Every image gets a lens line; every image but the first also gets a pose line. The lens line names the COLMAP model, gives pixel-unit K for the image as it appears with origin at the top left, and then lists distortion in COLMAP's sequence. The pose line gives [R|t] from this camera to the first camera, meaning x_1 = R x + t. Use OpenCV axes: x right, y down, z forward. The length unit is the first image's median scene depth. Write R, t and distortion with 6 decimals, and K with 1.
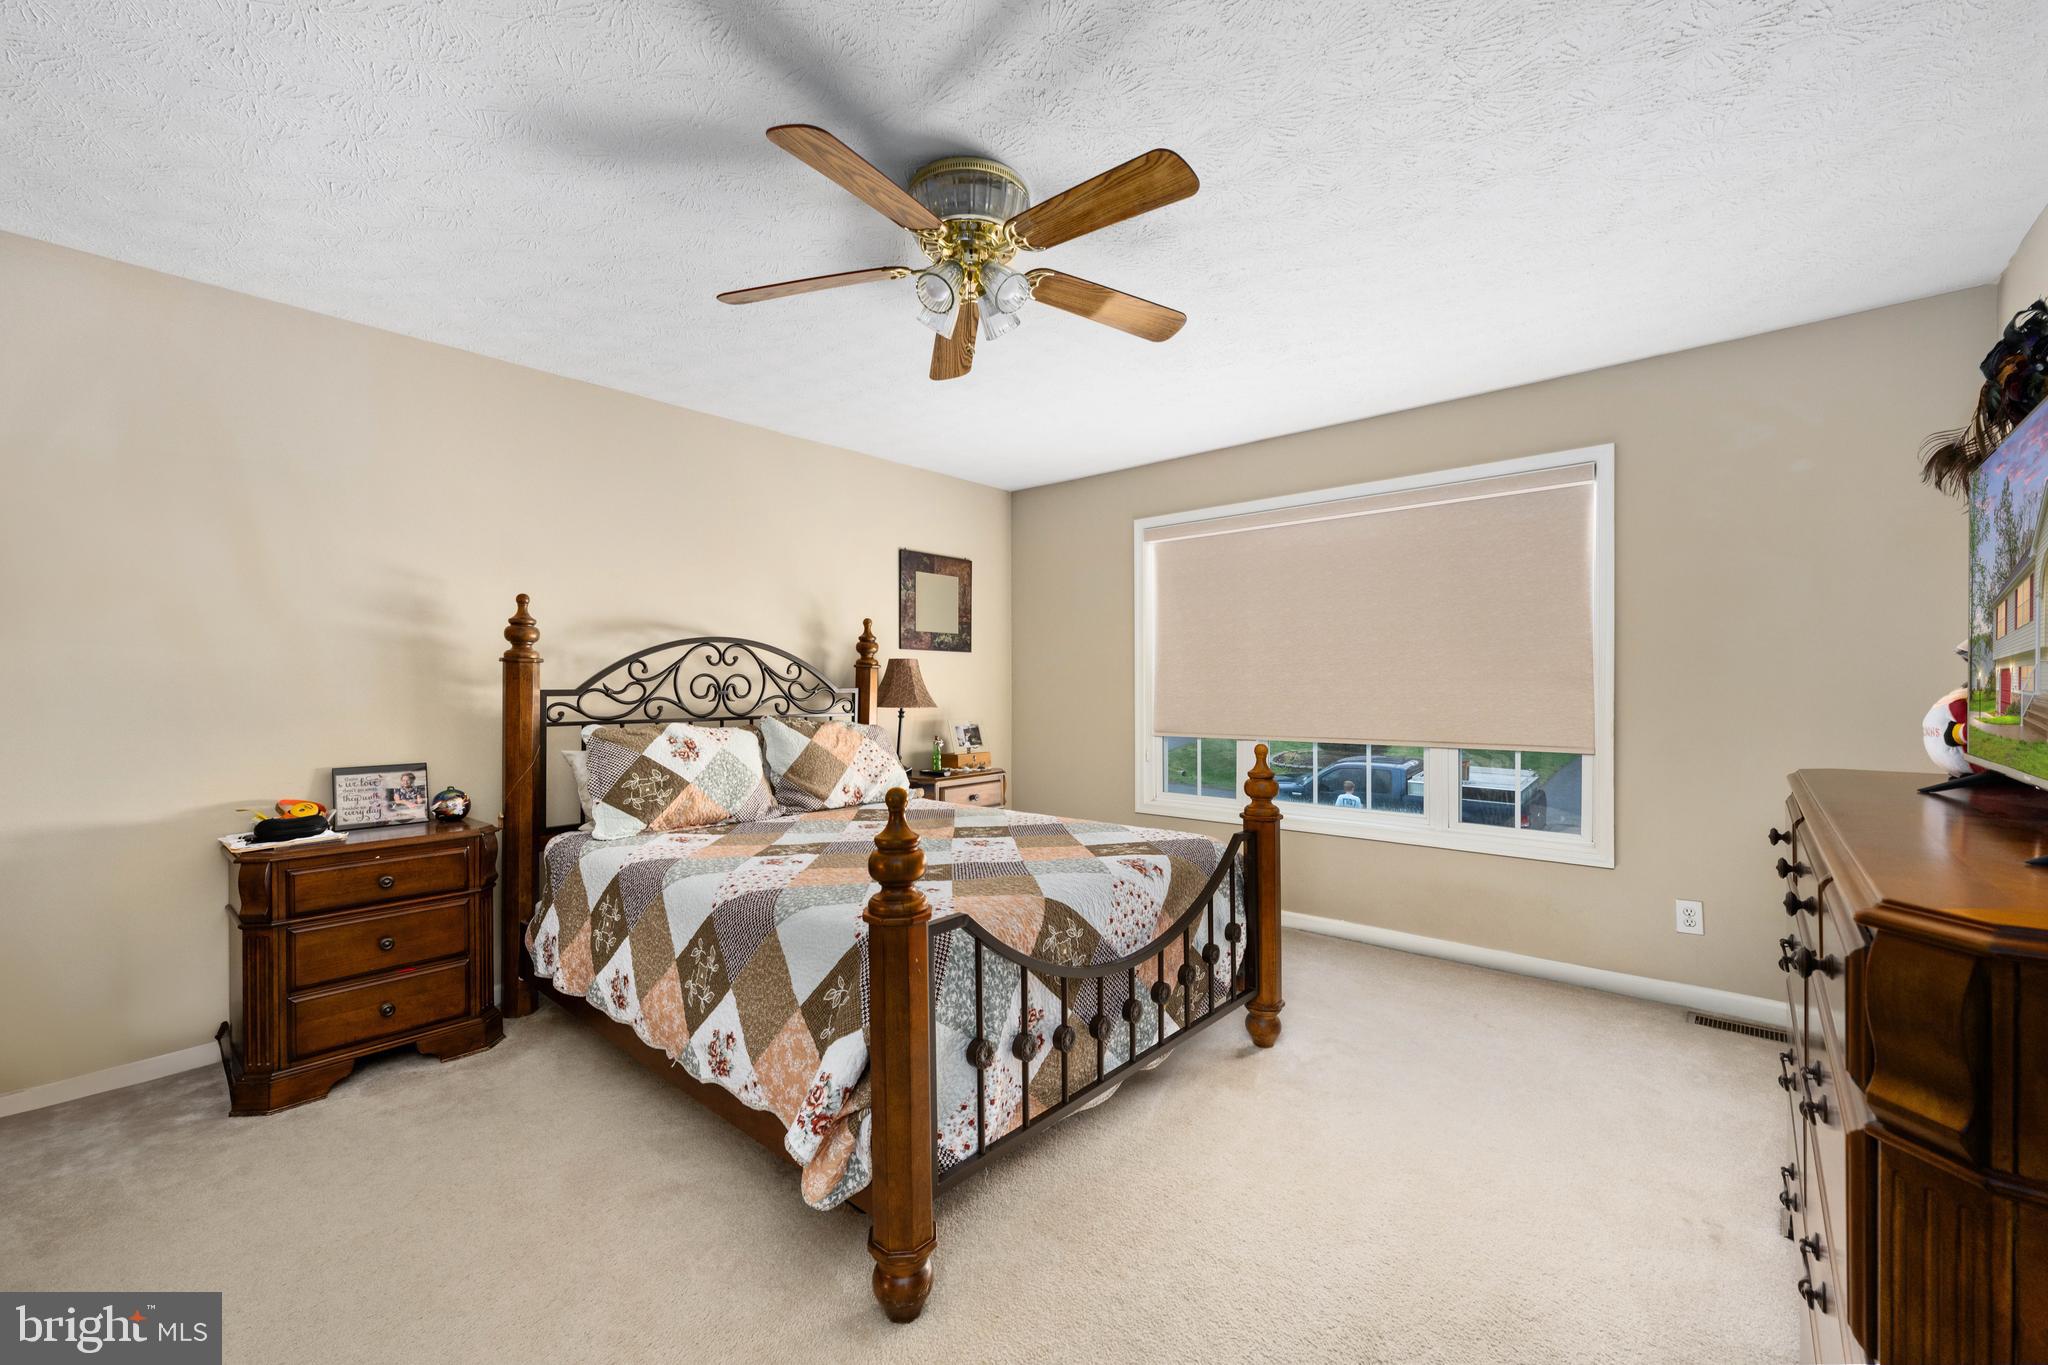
lens RADIAL K [[838.7, 0, 1025.1], [0, 838.7, 669.3], [0, 0, 1]] dist [-0.000635, -0.000217]
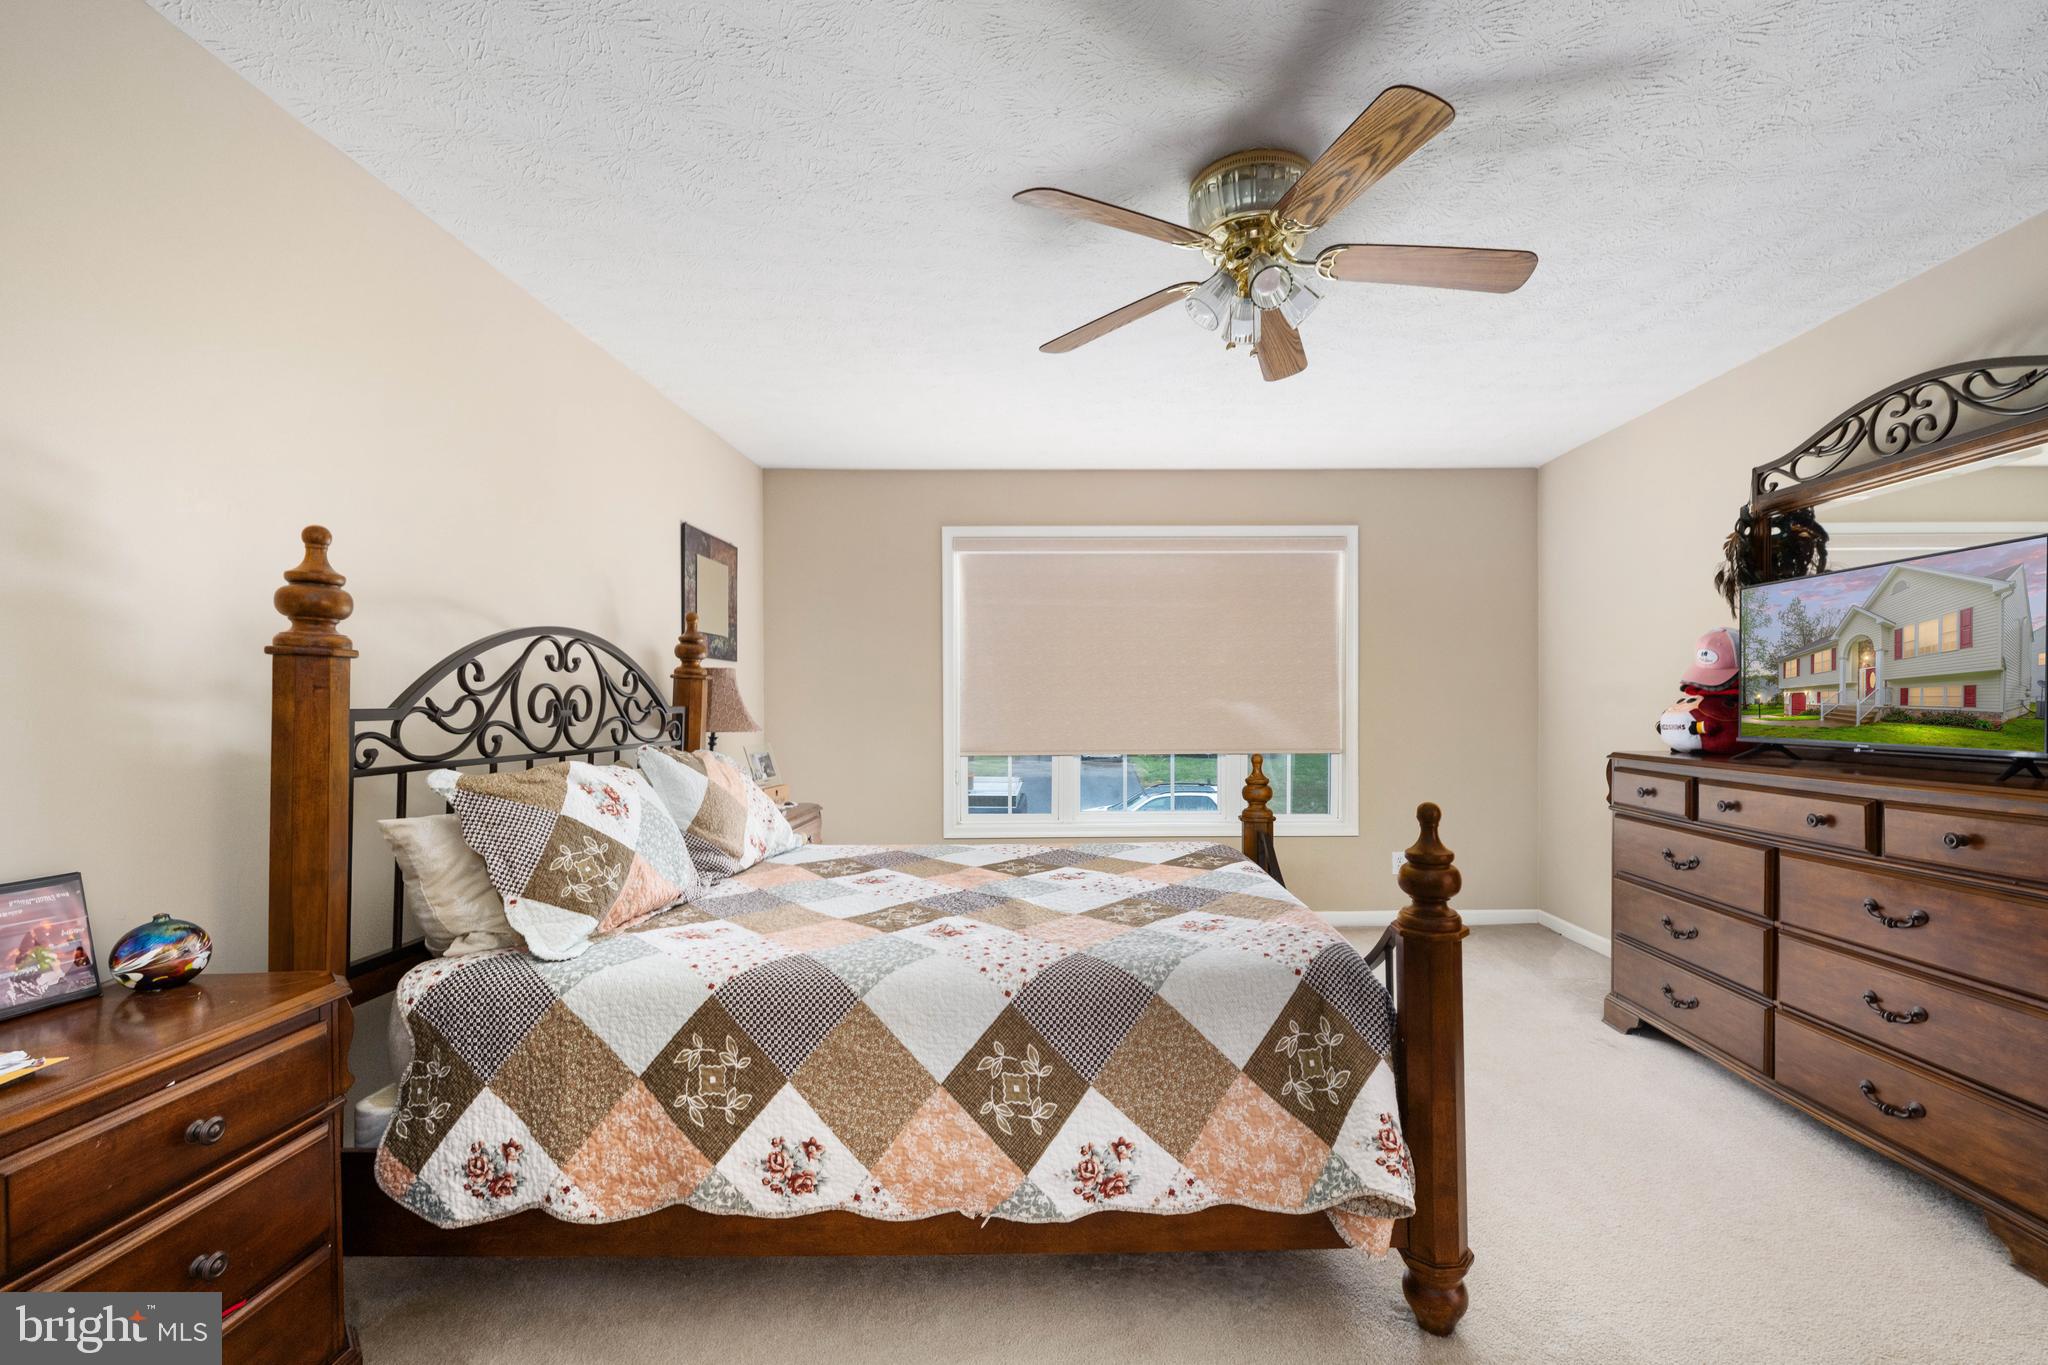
lens RADIAL K [[857.5, 0, 1093.9], [0, 857.5, 690.4], [0, 0, 1]] dist [0.000300, -0.000013]
pose [[0.737605, 0.010365, 0.675152, -0.575346], [-0.011360, 0.999931, -0.002940, 0.008179], [-0.675136, -0.005501, 0.737672, 0.264293]]
